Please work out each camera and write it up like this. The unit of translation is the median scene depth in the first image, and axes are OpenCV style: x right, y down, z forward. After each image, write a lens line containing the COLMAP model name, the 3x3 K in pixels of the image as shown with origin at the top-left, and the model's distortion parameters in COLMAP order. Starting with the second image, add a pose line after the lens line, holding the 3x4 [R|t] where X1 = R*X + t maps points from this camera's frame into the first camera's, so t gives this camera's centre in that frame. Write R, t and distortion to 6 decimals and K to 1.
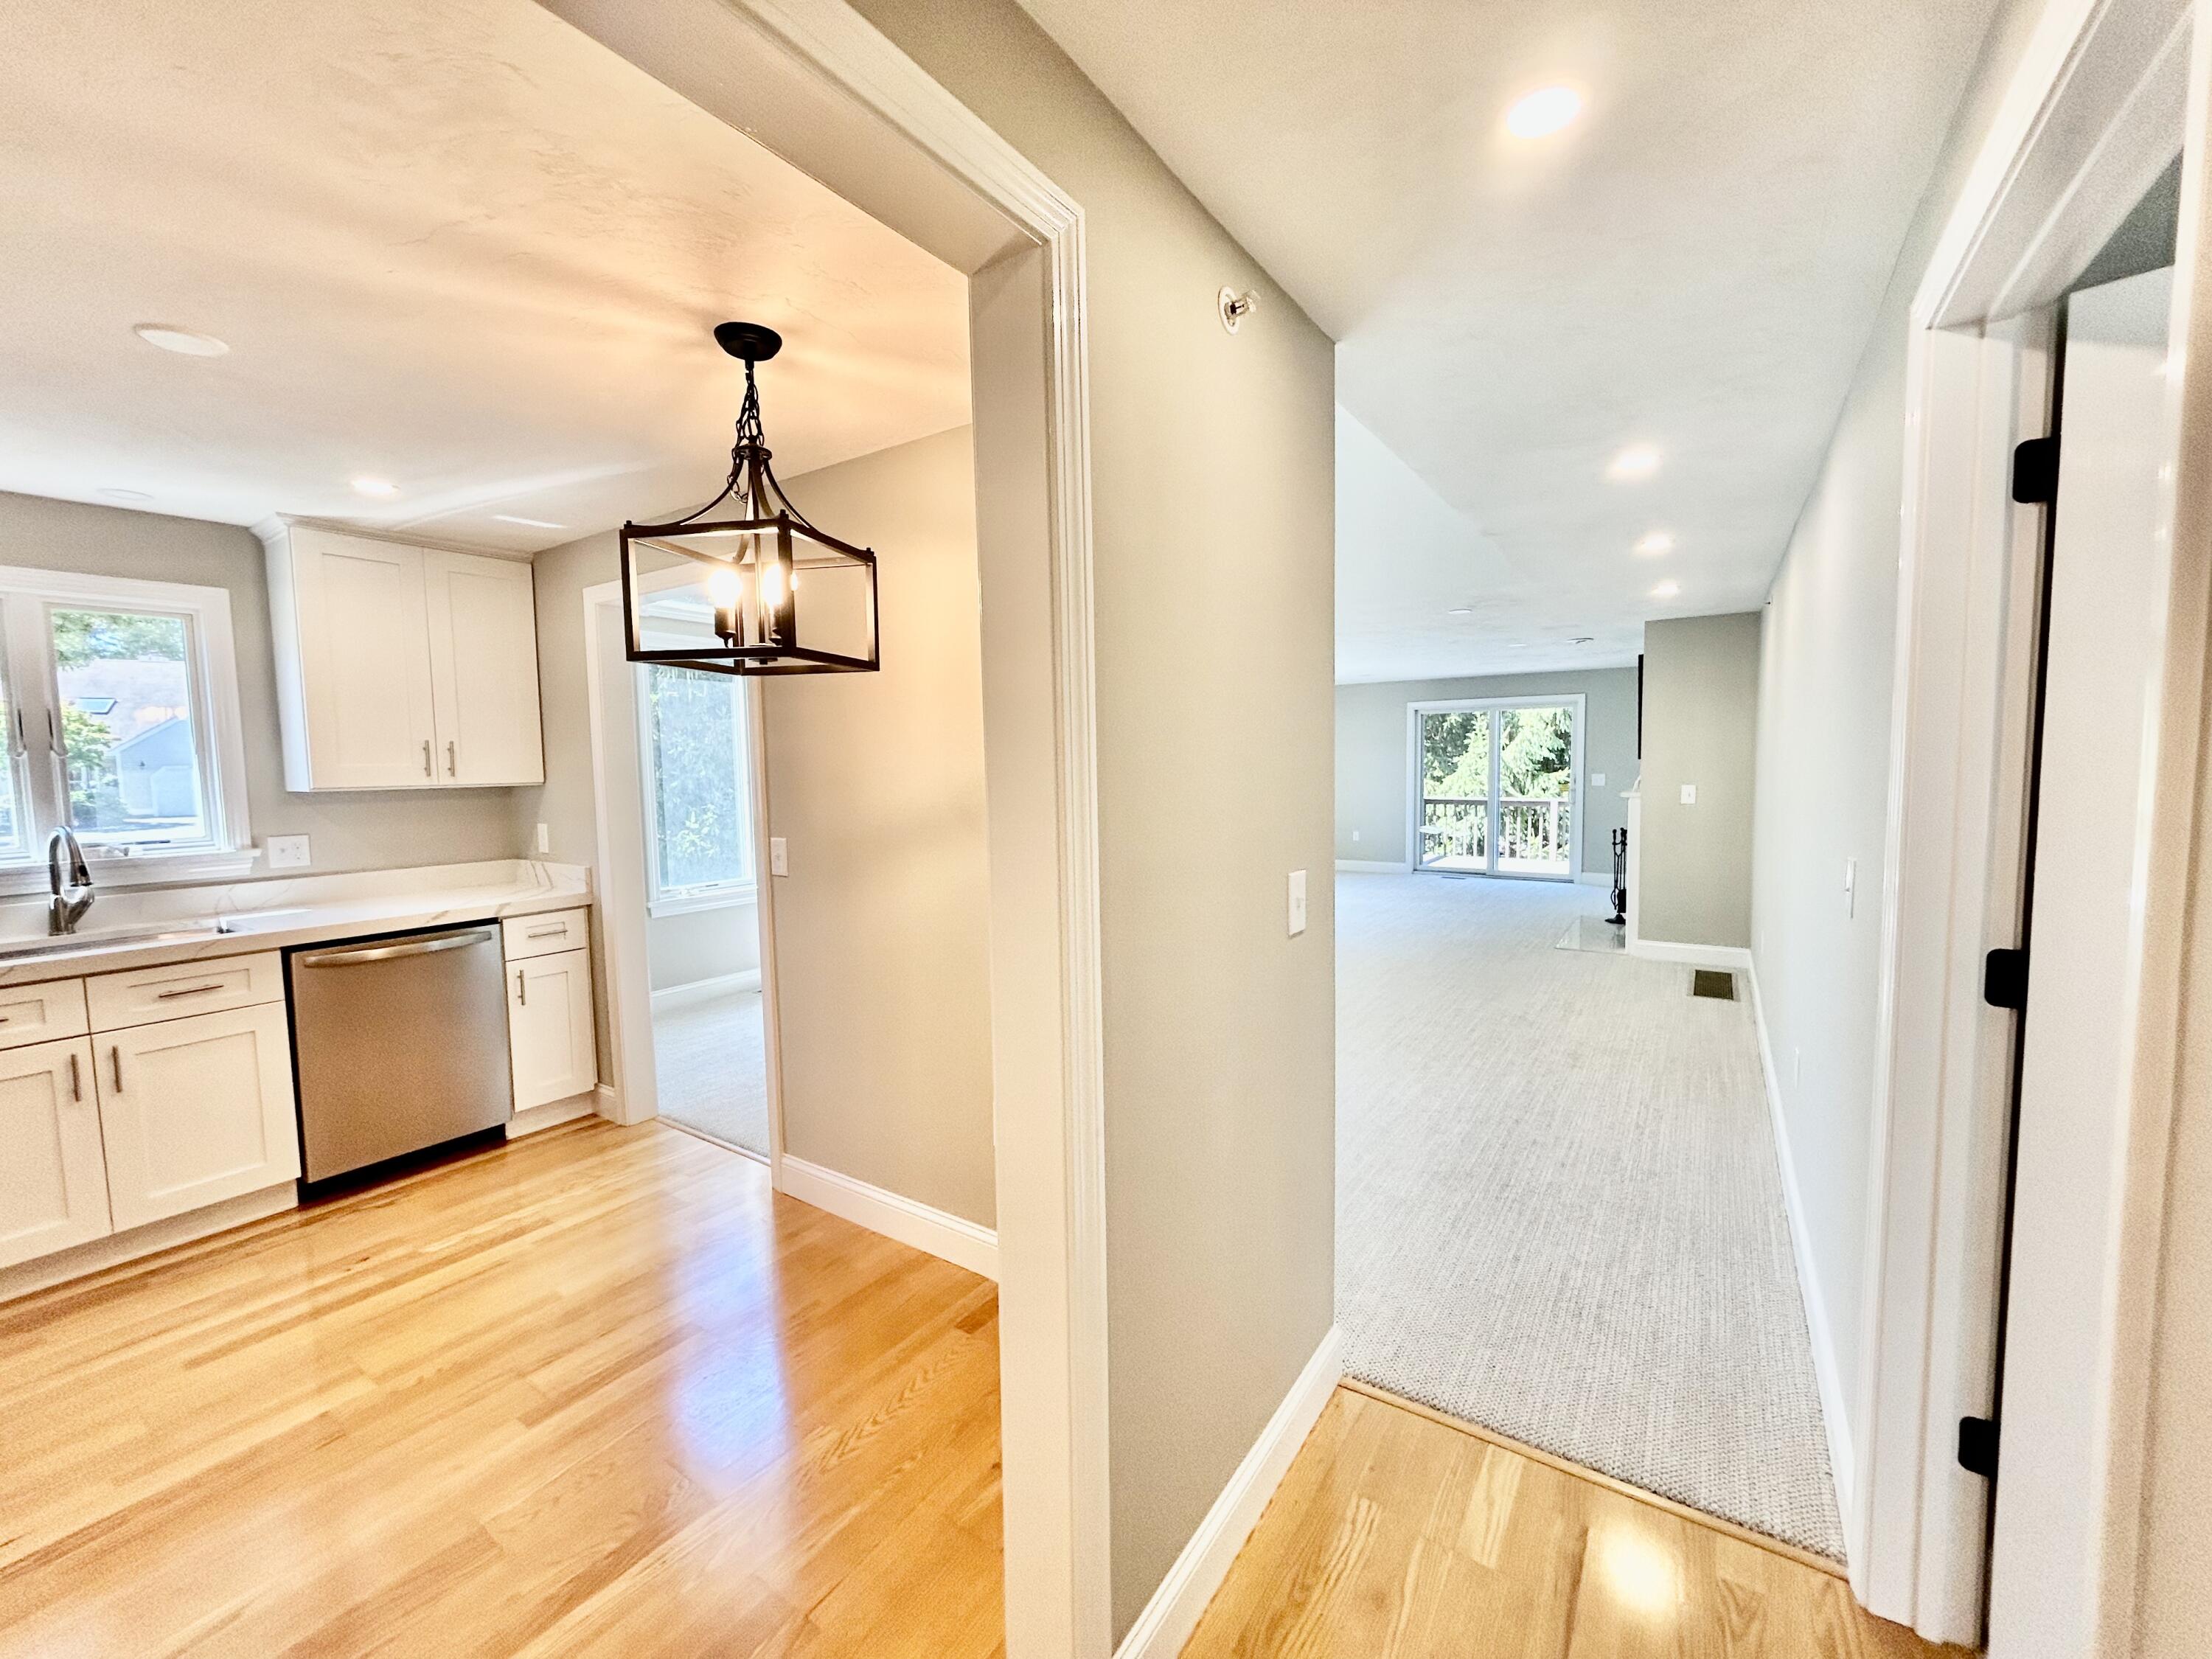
lens RADIAL K [[895.0, 0, 1101.4], [0, 895.0, 825.8], [0, 0, 1]] dist [-0.000161, 0.000402]
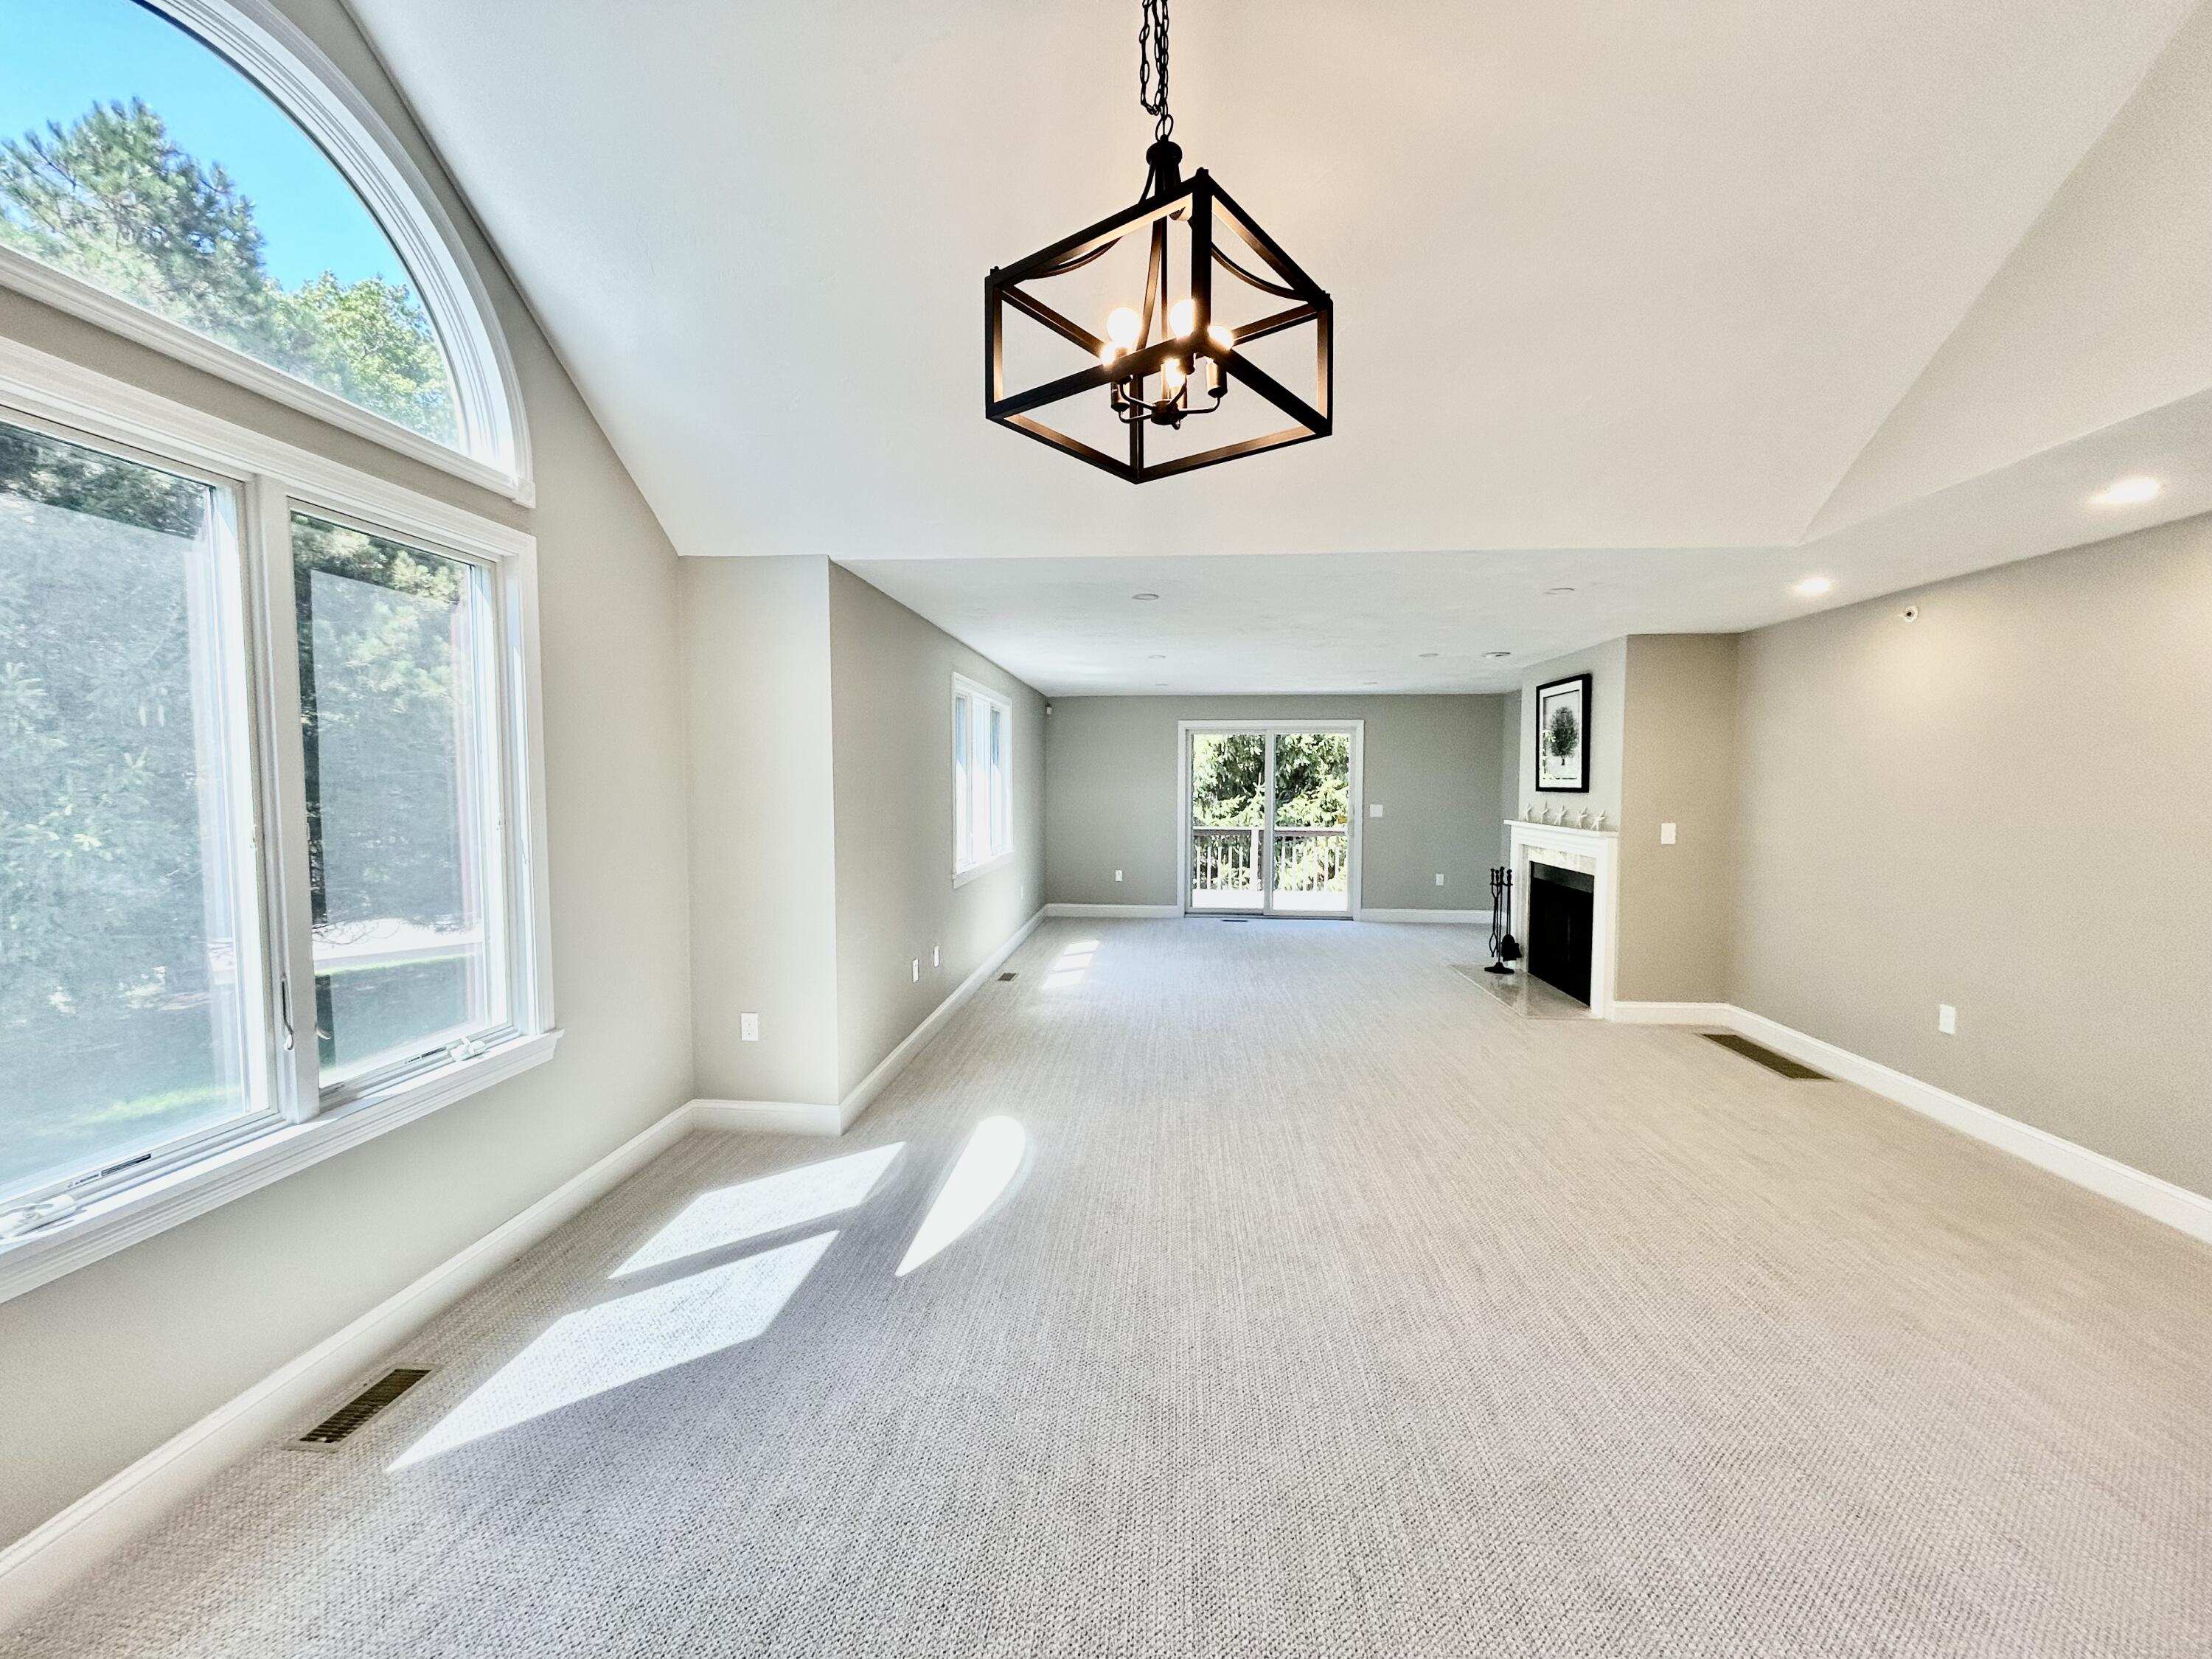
lens RADIAL K [[895.0, 0, 1102.2], [0, 895.0, 828.4], [0, 0, 1]] dist [-0.000161, 0.000402]
pose [[0.868493, -0.010511, 0.495590, -0.395504], [0.021207, 0.999648, -0.015962, -0.055349], [-0.495247, 0.024373, 0.868410, 0.737154]]
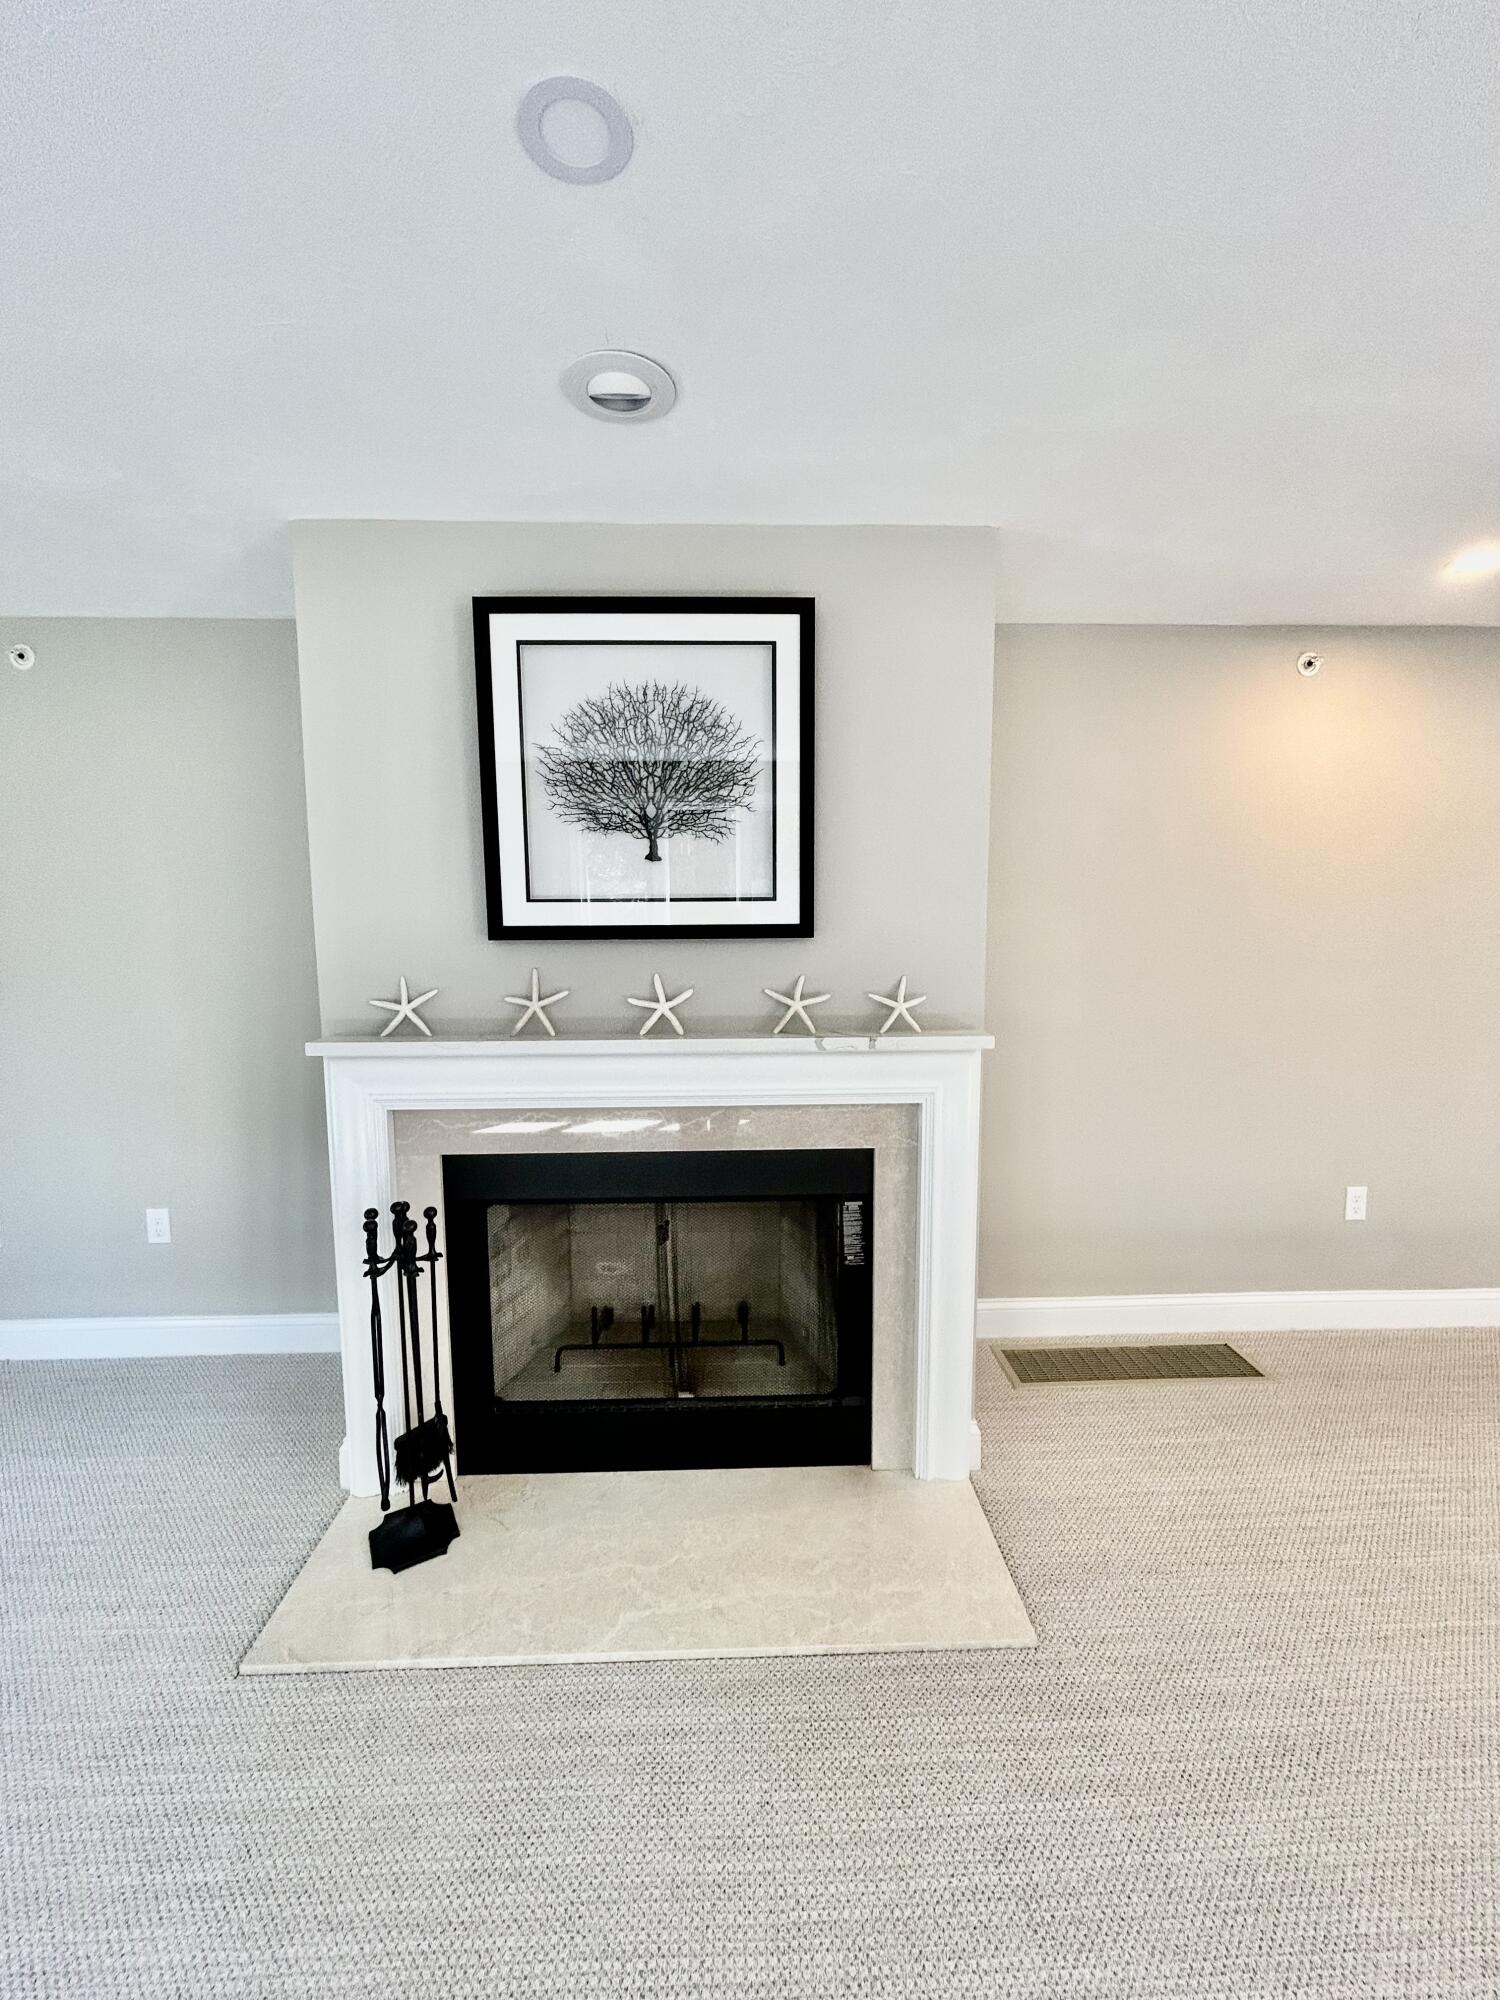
lens RADIAL K [[809.2, 0, 754.4], [0, 809.2, 992.4], [0, 0, 1]] dist [-0.000161, 0.000402]
pose [[-0.591542, -0.063466, 0.803772, 0.592978], [0.074164, 0.988388, 0.132624, -0.149986], [-0.802856, 0.138064, -0.579967, 1.875494]]
